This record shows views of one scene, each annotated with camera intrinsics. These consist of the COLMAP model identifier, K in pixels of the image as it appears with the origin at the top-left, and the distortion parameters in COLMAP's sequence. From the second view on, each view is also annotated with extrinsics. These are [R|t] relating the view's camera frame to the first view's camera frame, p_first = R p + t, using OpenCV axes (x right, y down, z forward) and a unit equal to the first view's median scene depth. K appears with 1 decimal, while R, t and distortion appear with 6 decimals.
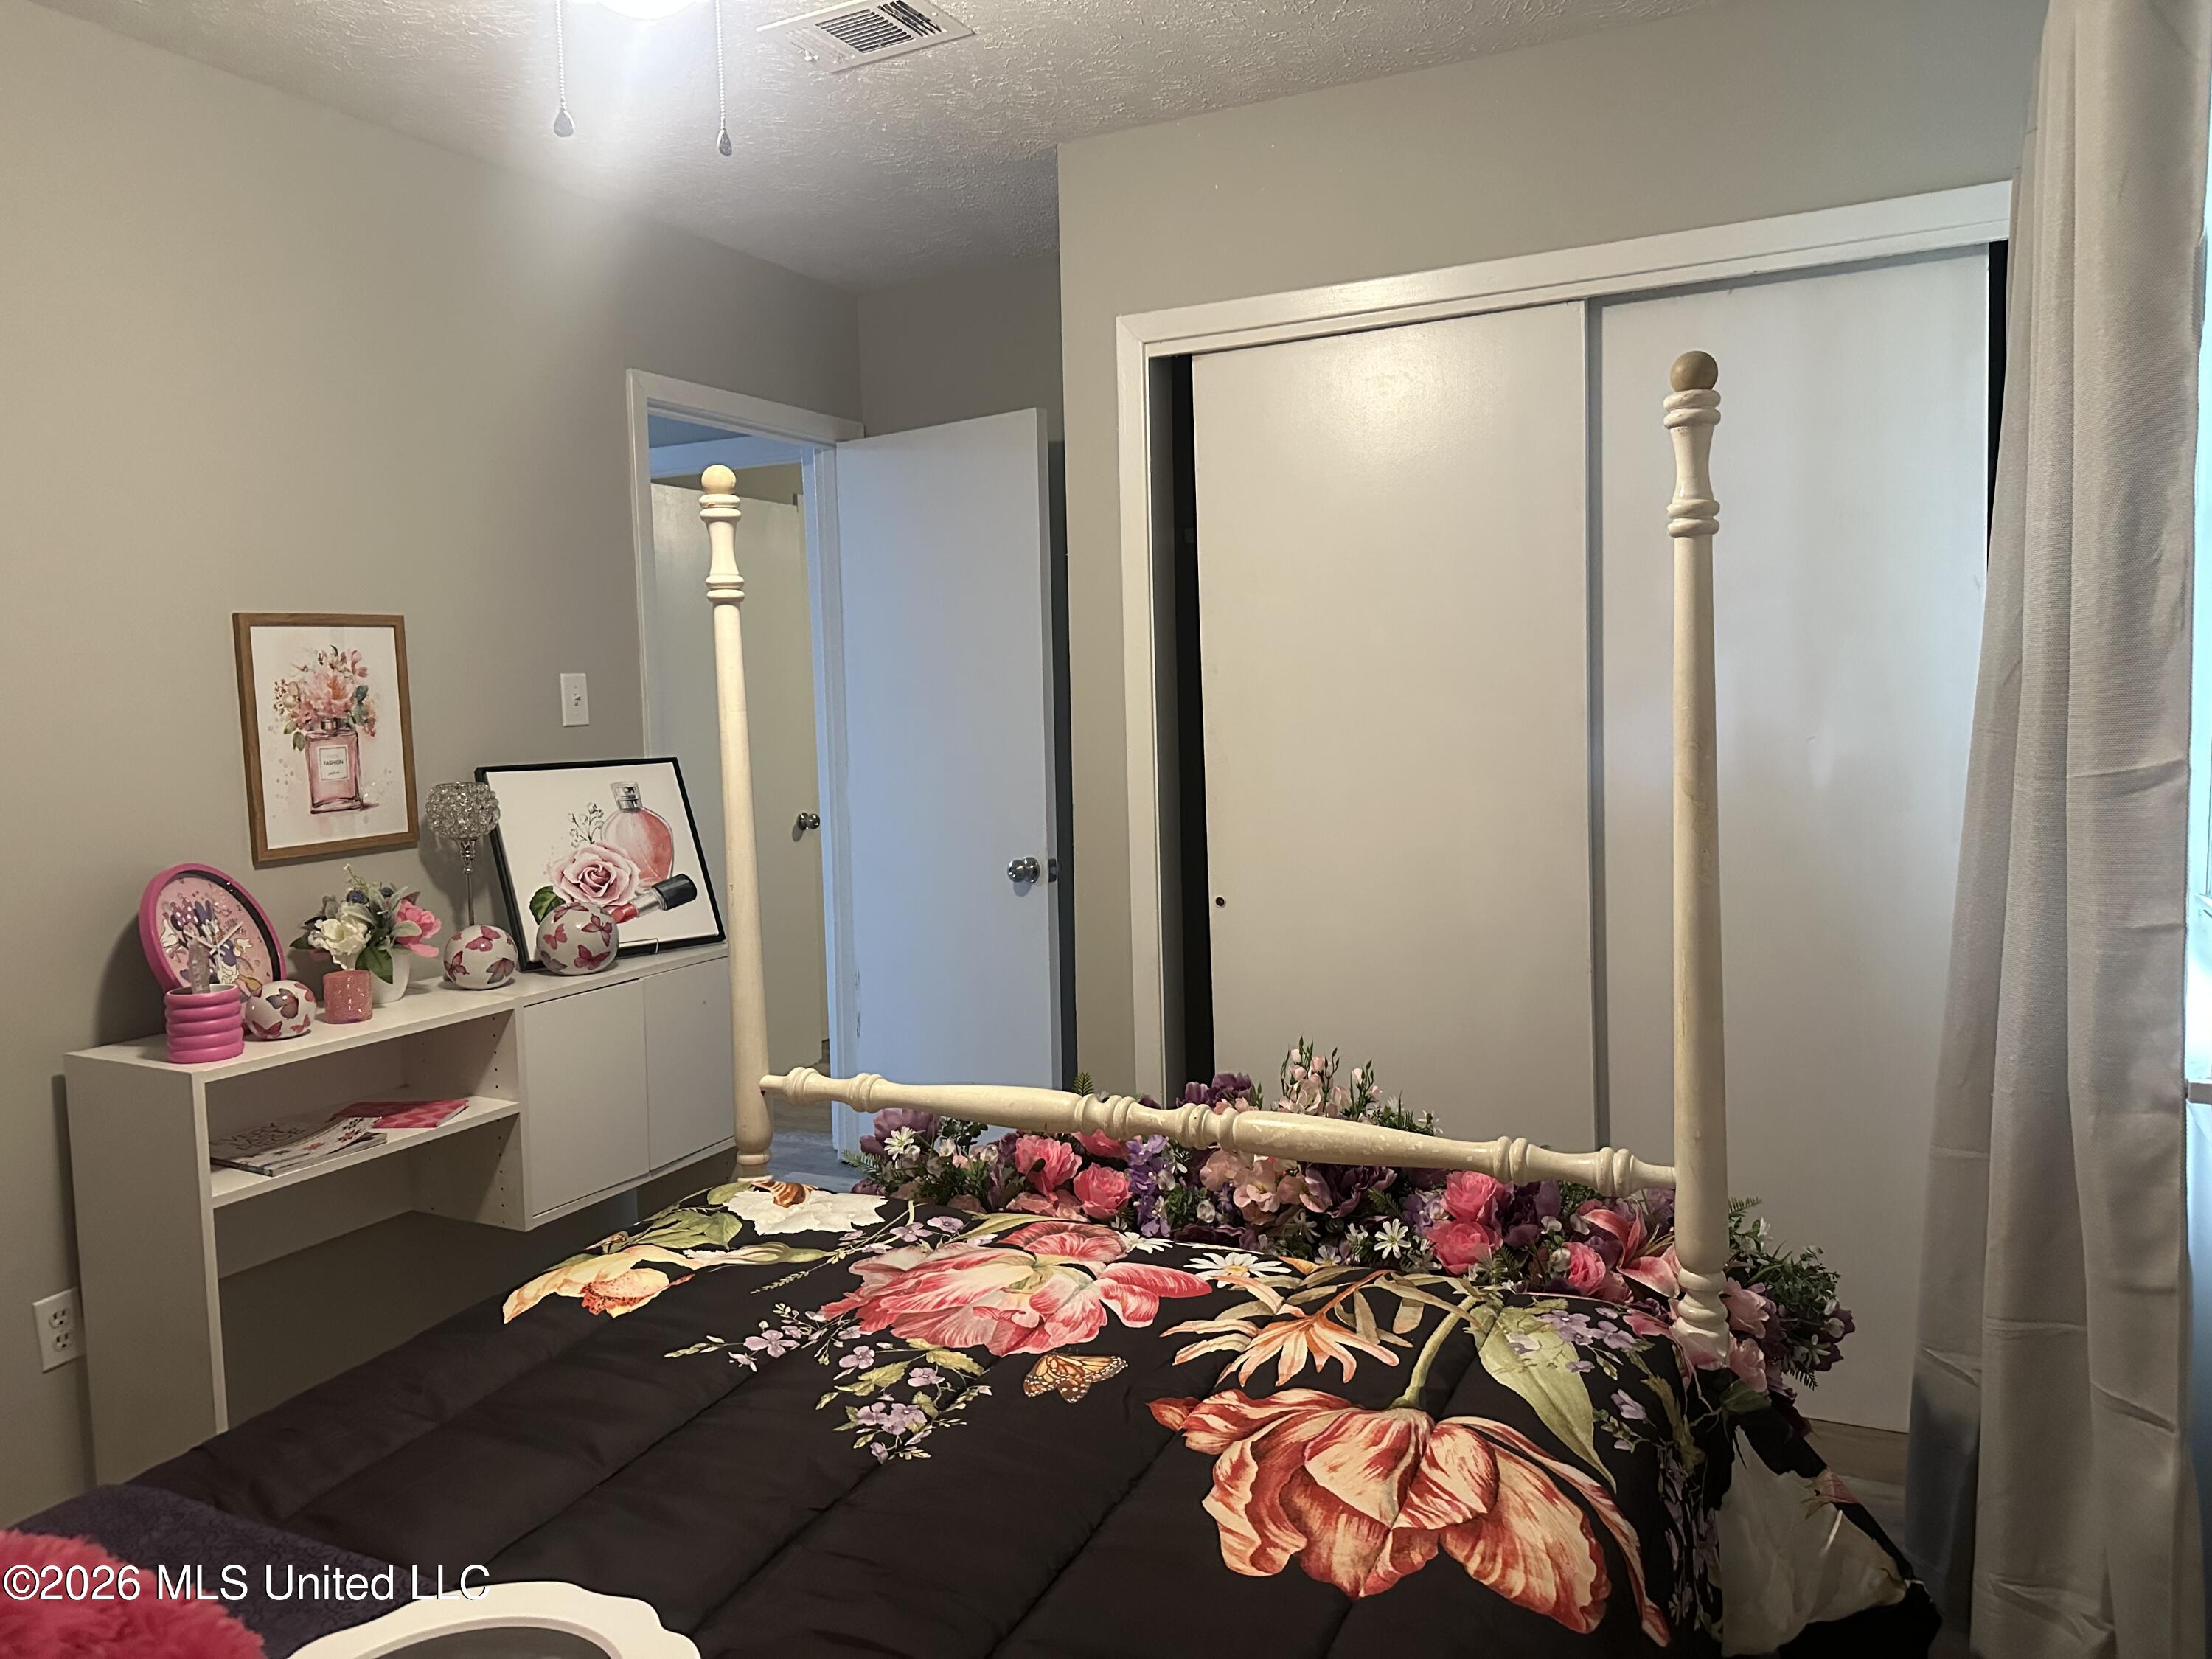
lens RADIAL K [[1532.7, 0, 1159.0], [0, 1532.7, 776.4], [0, 0, 1]] dist [0.052834, -0.065822]
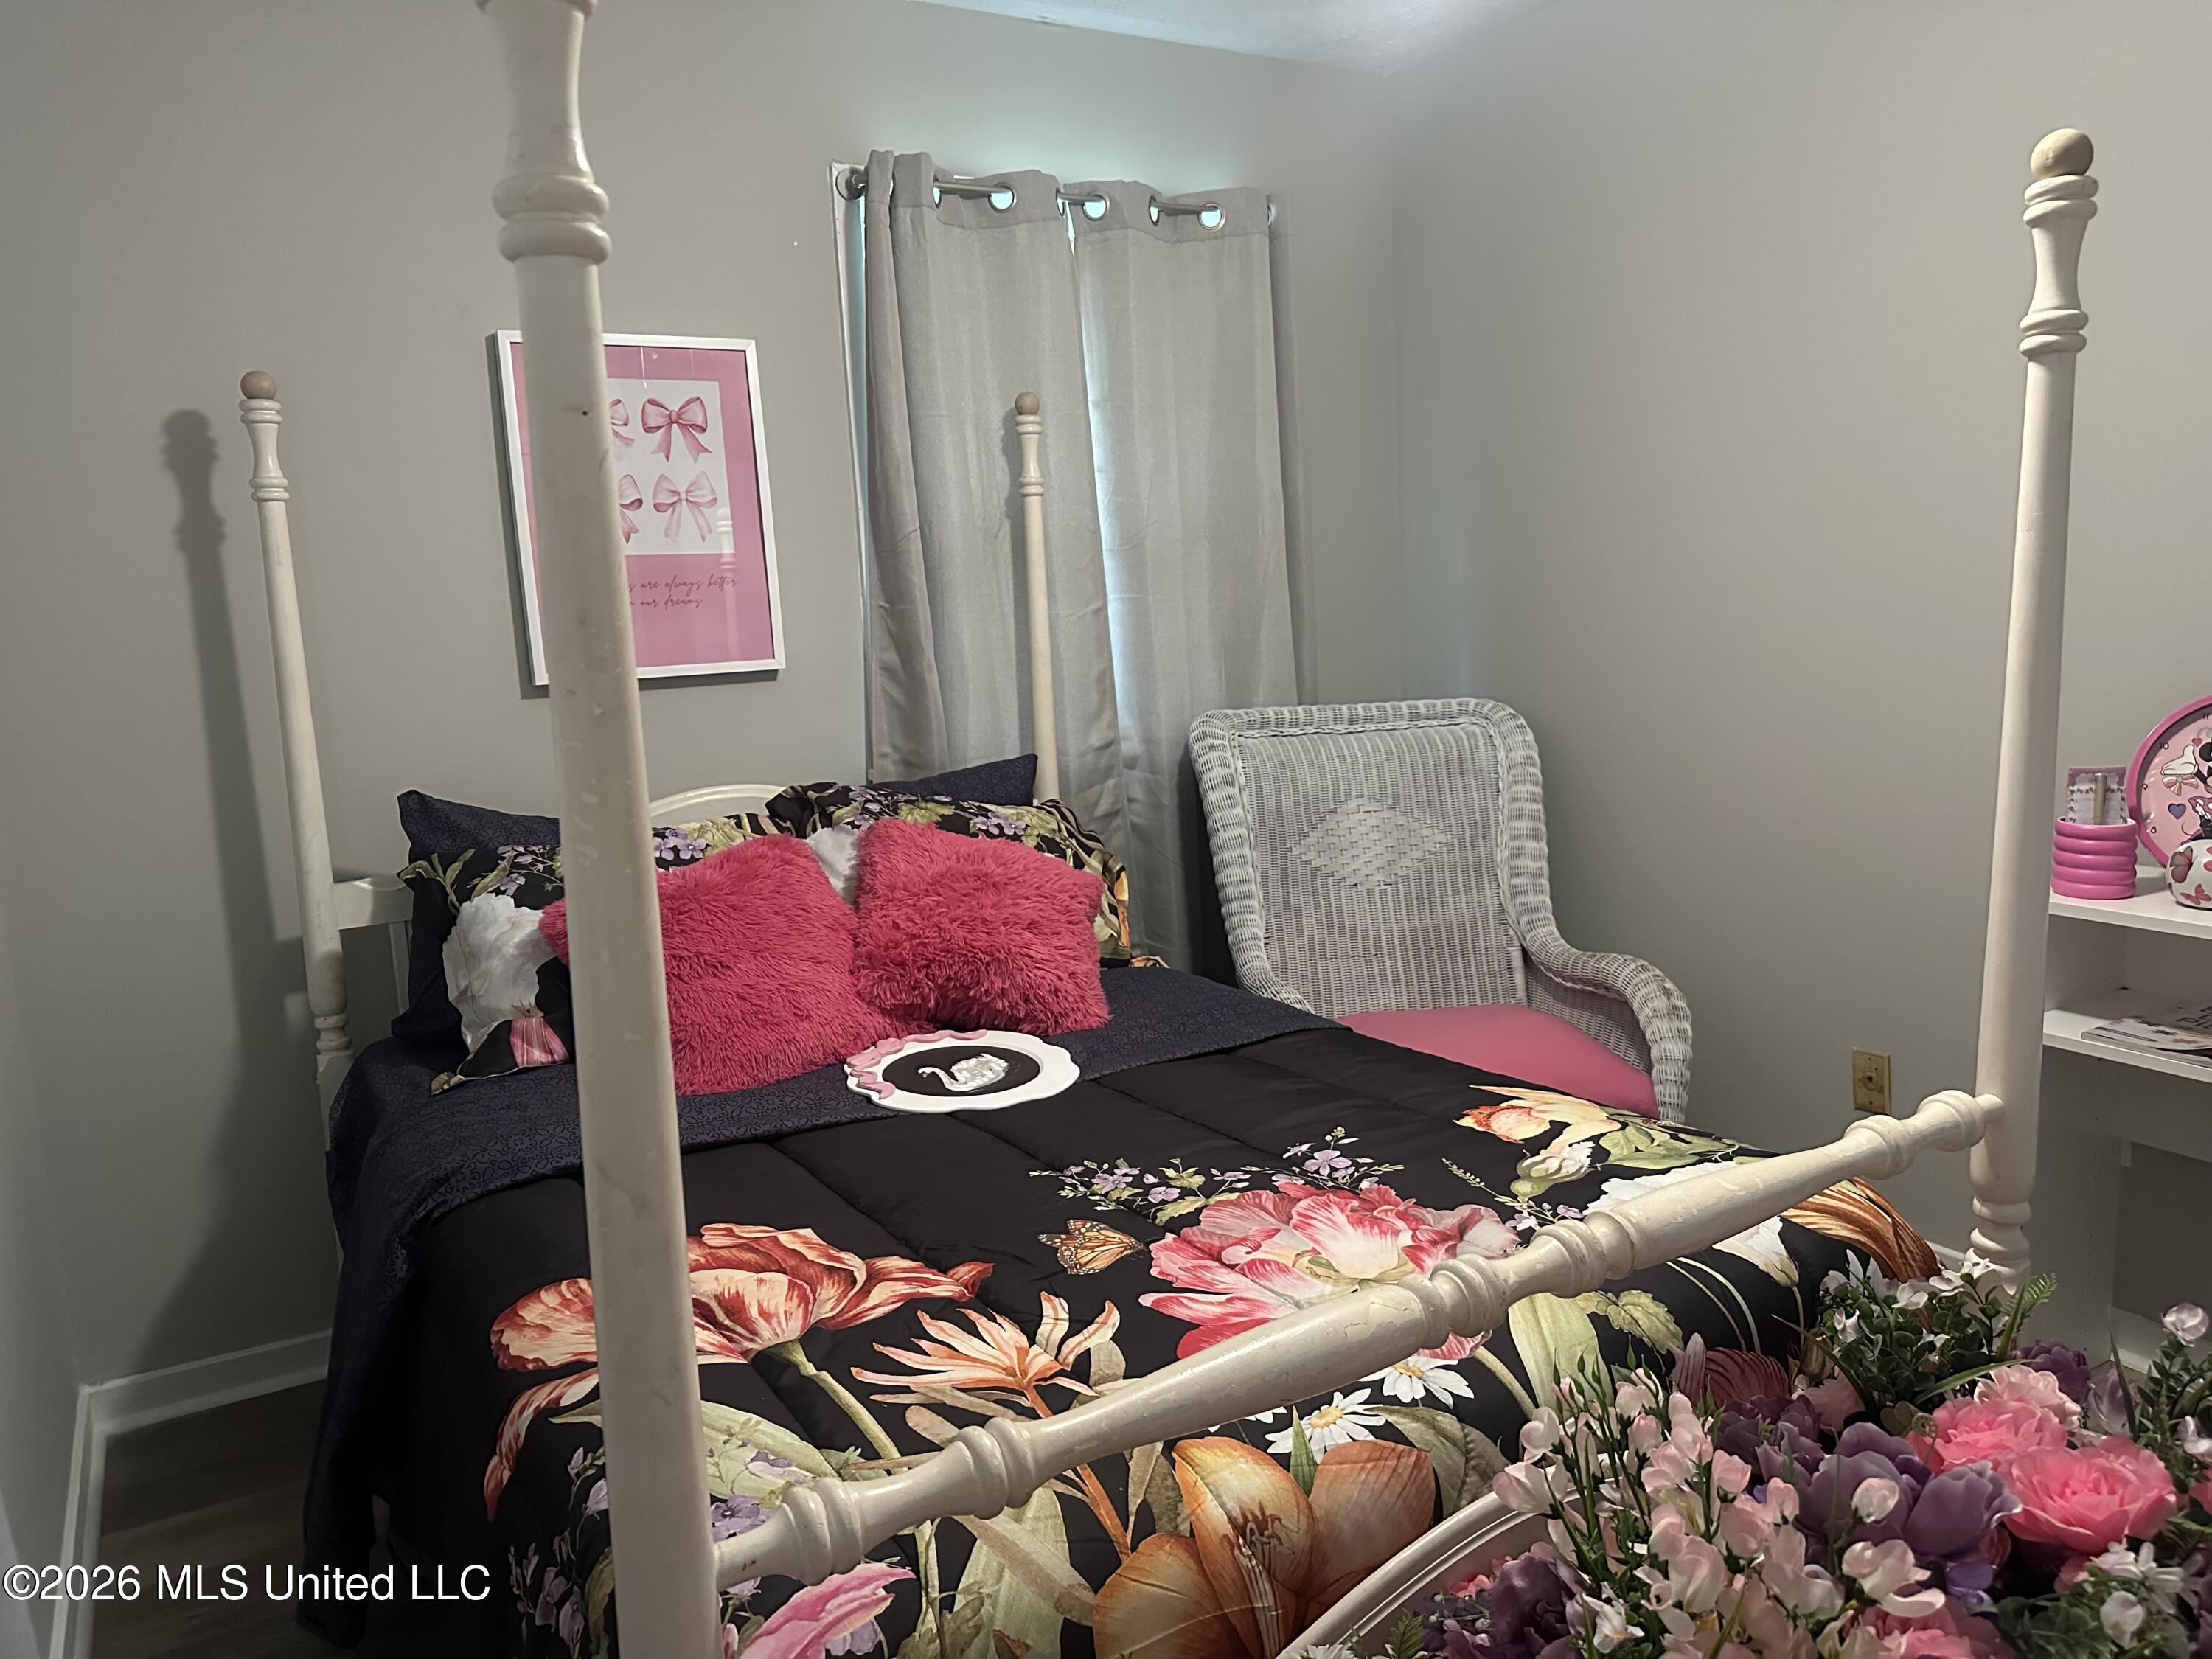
lens RADIAL K [[1532.7, 0, 1108.6], [0, 1532.7, 844.6], [0, 0, 1]] dist [0.052834, -0.065822]
pose [[-0.550678, 0.196740, -0.811201, 0.676282], [0.008148, 0.973047, 0.230461, -0.099949], [0.834678, 0.120301, -0.537439, 1.457141]]
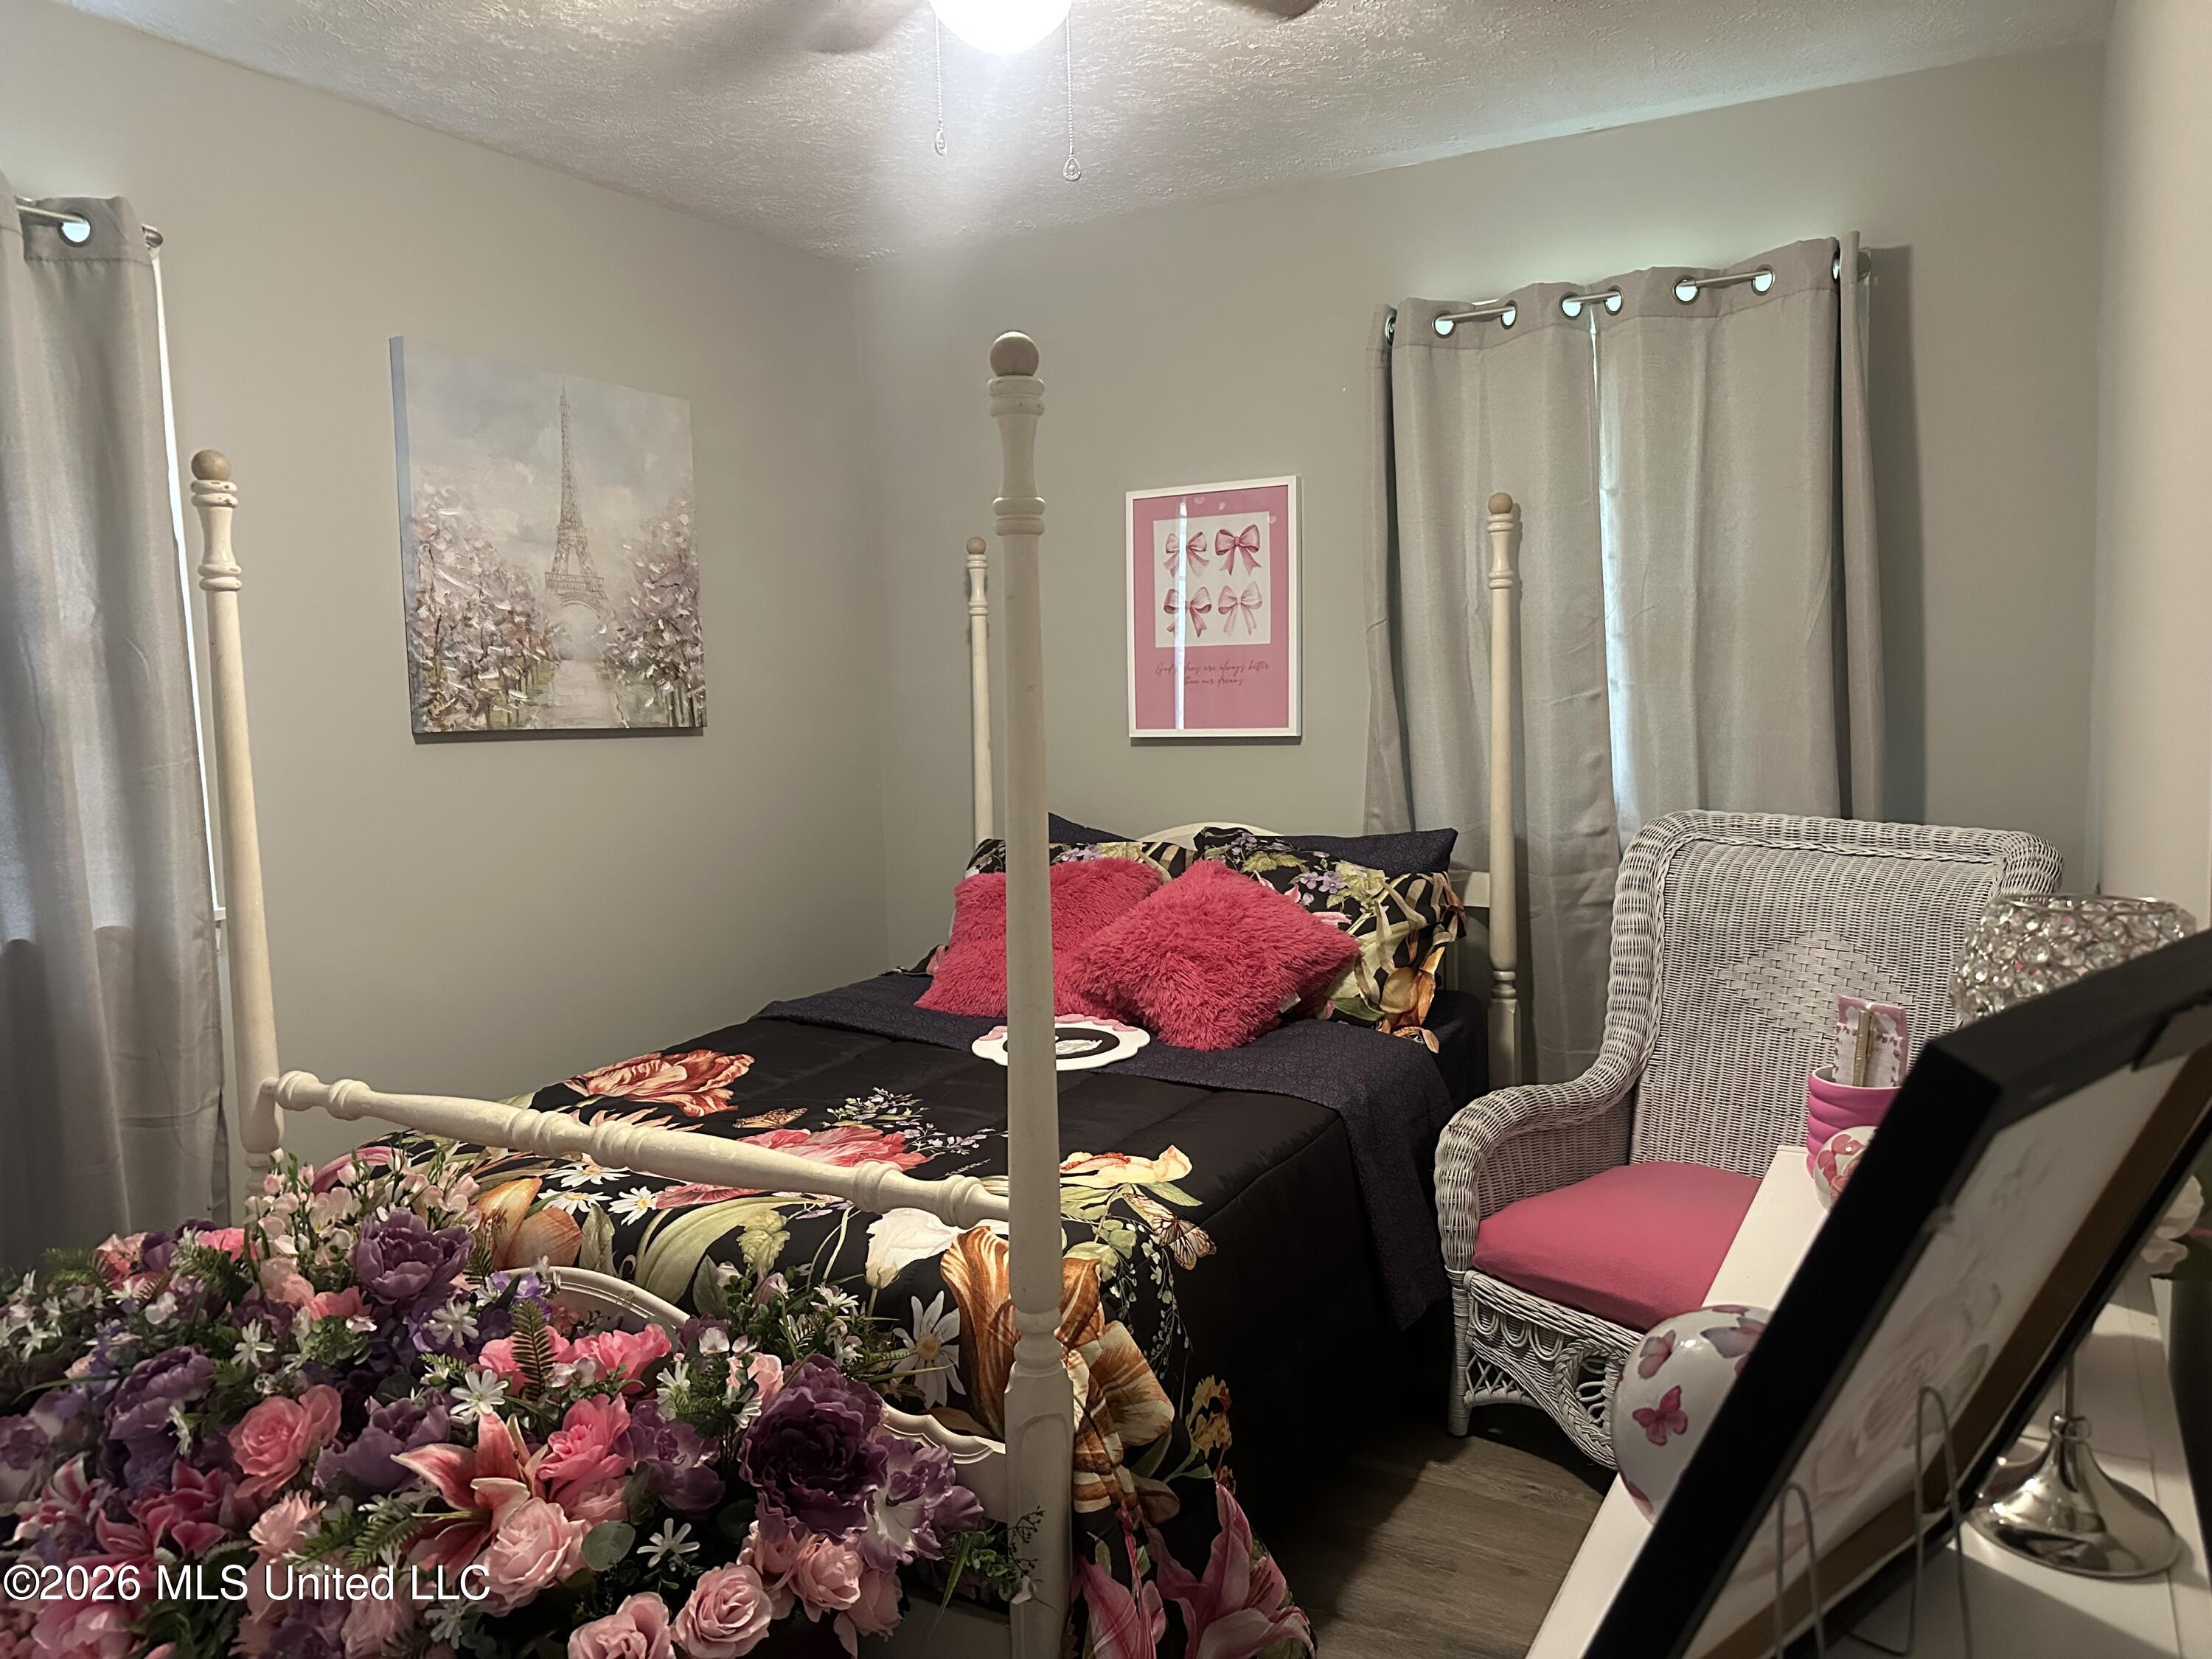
lens RADIAL K [[1532.7, 0, 1126.9], [0, 1532.7, 840.9], [0, 0, 1]] dist [0.052834, -0.065822]
pose [[-0.996322, 0.050435, 0.069268, -0.515981], [0.061493, 0.983844, 0.168135, -0.127503], [-0.059669, 0.171776, -0.983327, 2.365354]]
